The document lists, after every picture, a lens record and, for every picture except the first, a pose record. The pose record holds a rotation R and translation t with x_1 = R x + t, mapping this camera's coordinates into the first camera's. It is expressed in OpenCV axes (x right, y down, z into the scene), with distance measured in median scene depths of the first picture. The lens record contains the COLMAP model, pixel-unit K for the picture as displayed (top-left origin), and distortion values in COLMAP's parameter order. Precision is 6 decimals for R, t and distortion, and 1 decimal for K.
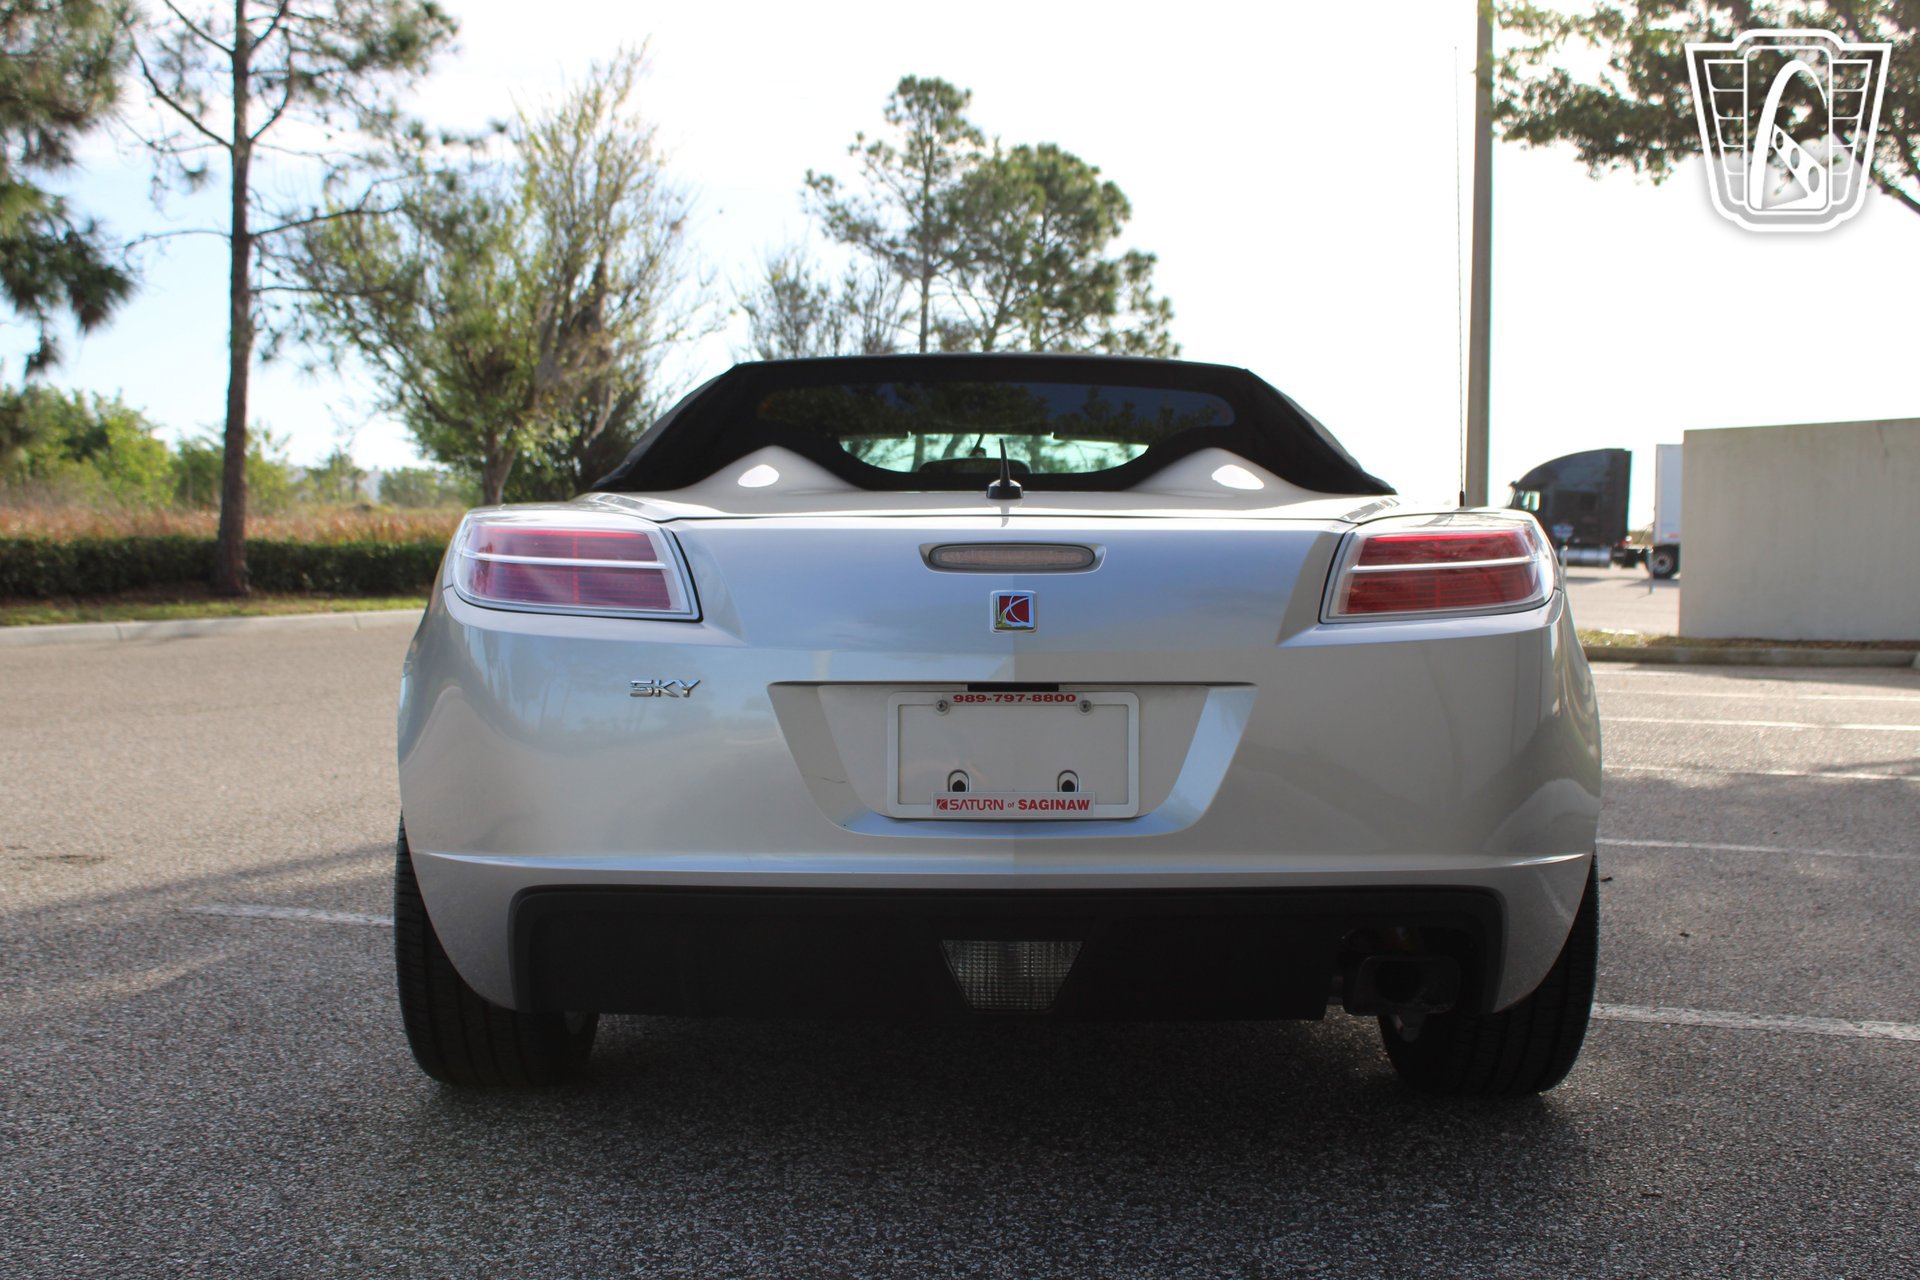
lens RADIAL K [[2117.6, 0, 949.5], [0, 2117.6, 643.3], [0, 0, 1]] dist [-0.112903, 0.148185]
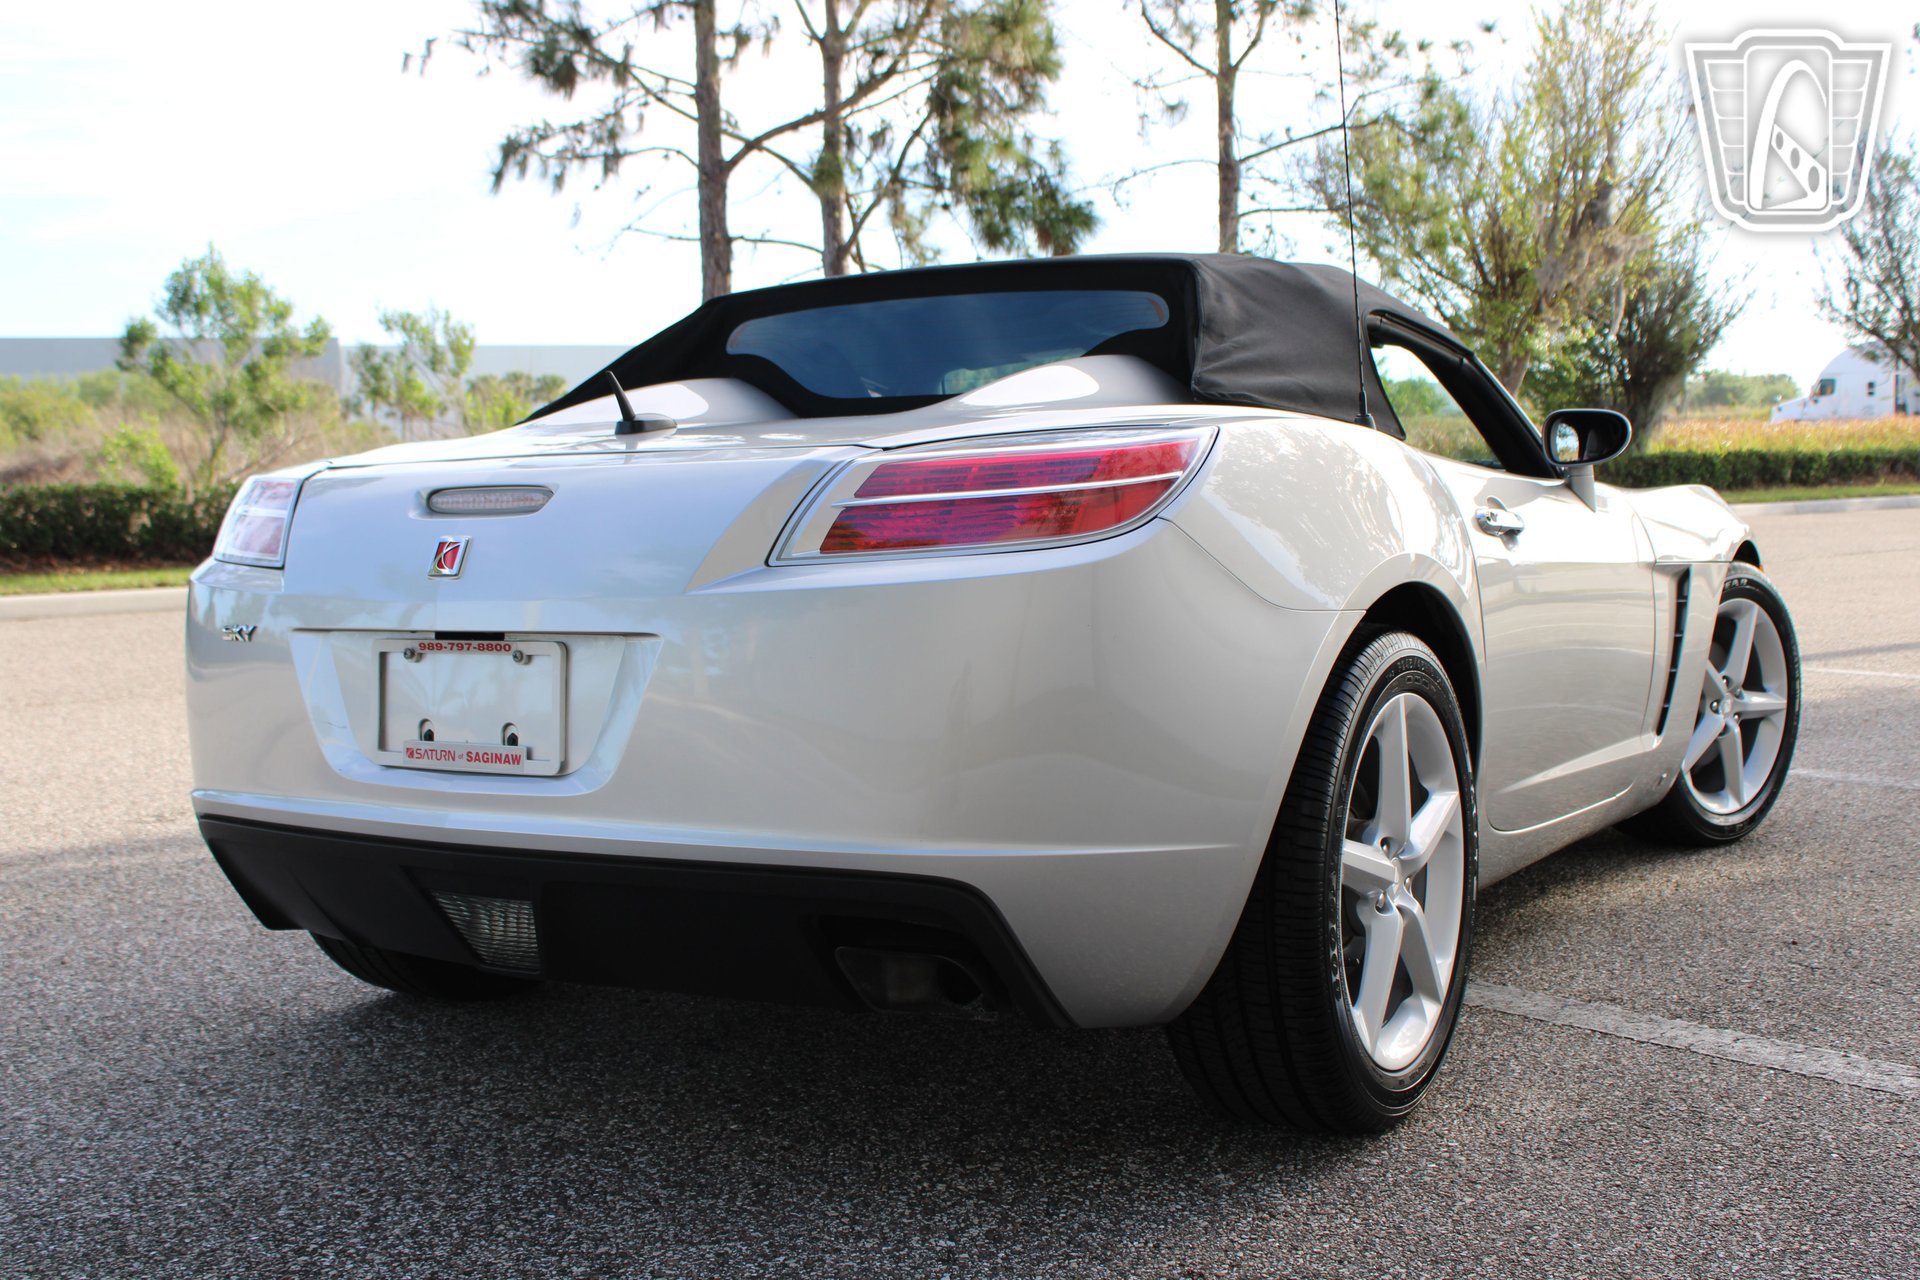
lens RADIAL K [[2118.9, 0, 950.7], [0, 2118.9, 649.3], [0, 0, 1]] dist [-0.109926, 0.141783]
pose [[0.855286, 0.014949, -0.517940, 0.313222], [0.008727, 0.999026, 0.043246, -0.005491], [0.518083, -0.041508, 0.854323, 0.127461]]
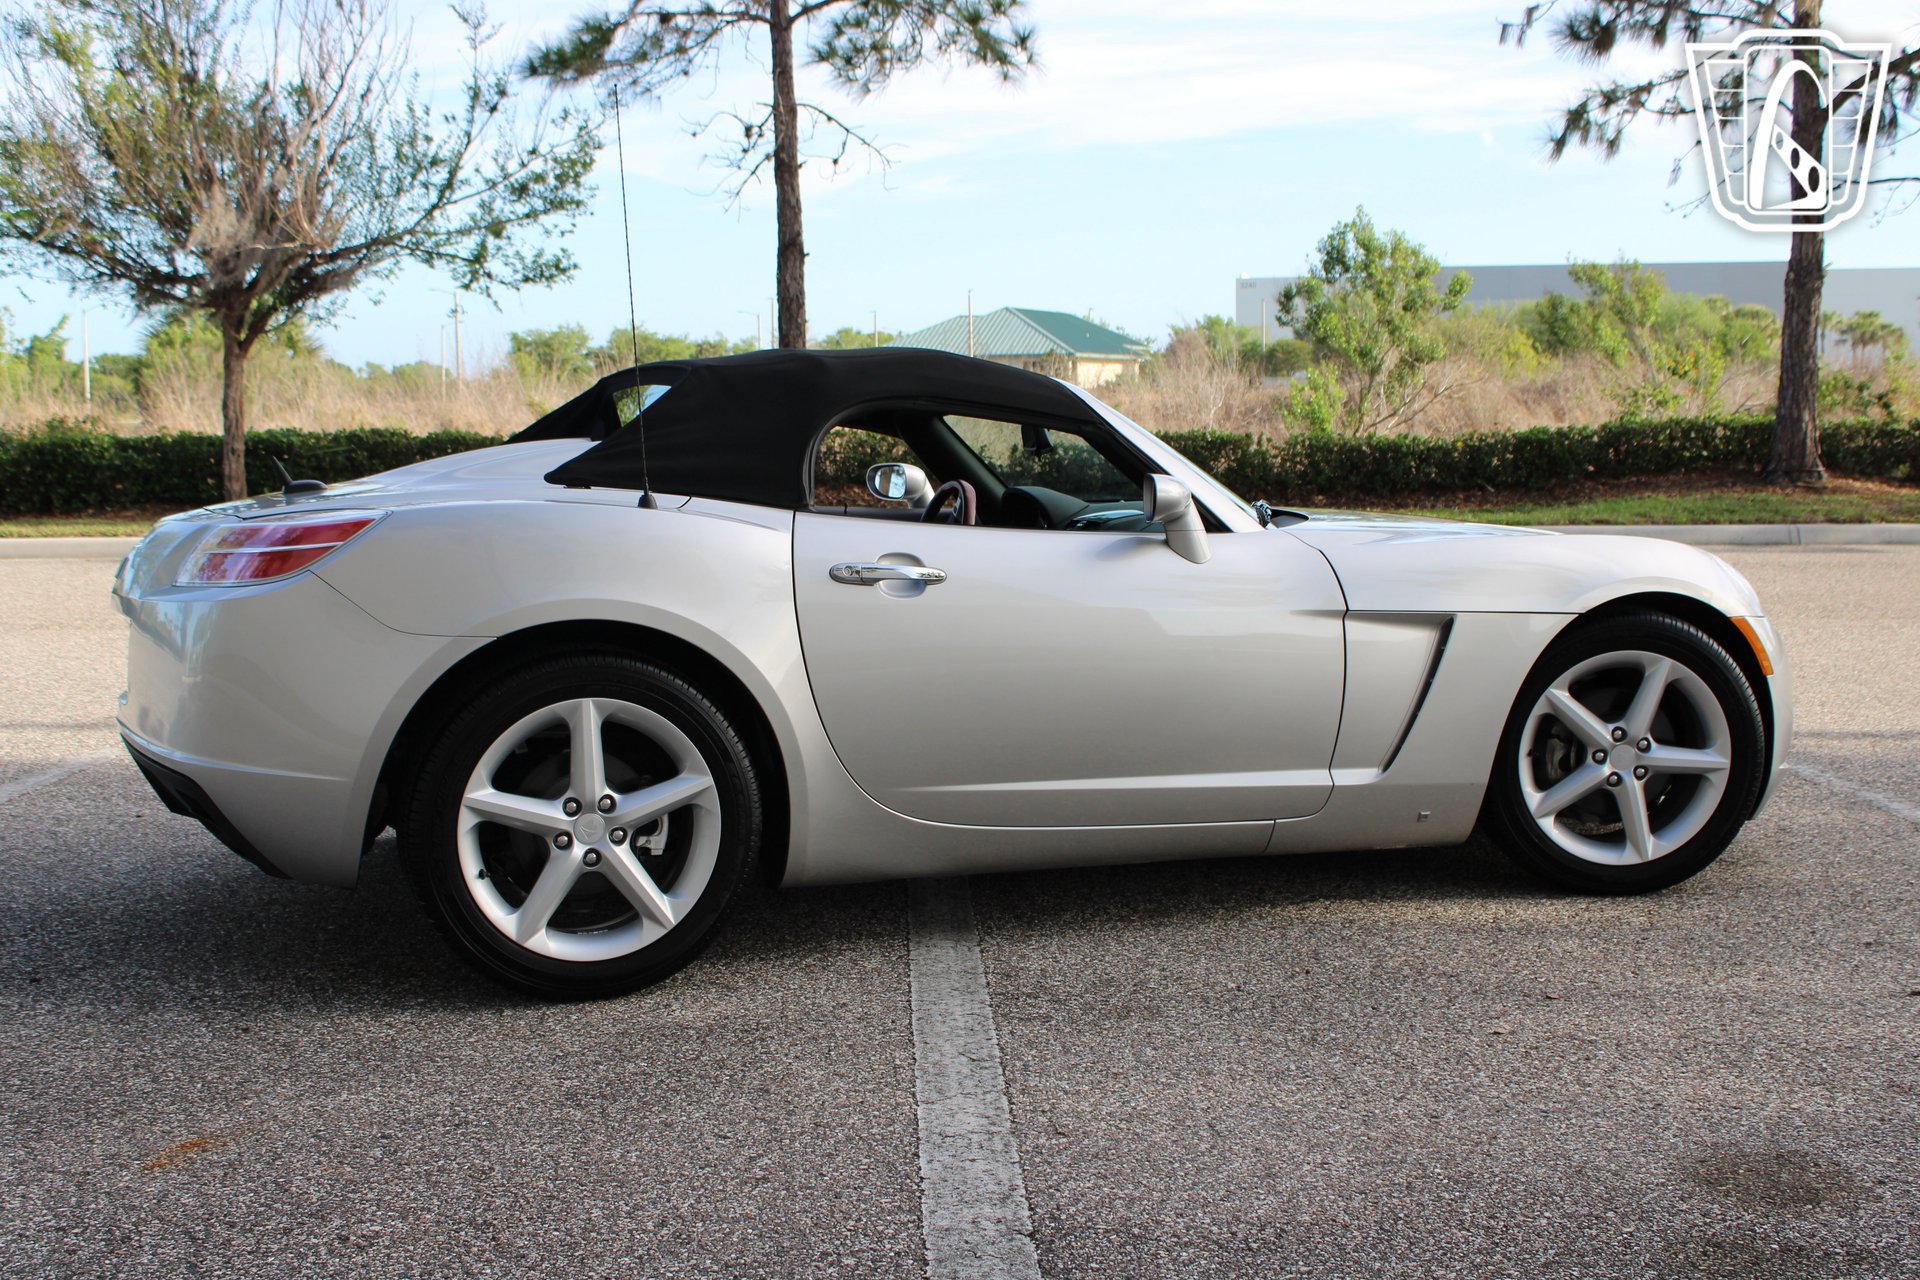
lens RADIAL K [[2122.9, 0, 950.3], [0, 2122.9, 637.8], [0, 0, 1]] dist [-0.114926, 0.153541]
pose [[0.351869, 0.084036, -0.932269, 0.802313], [-0.027354, 0.996460, 0.079498, -0.048120], [0.935649, -0.002471, 0.352922, 0.444499]]
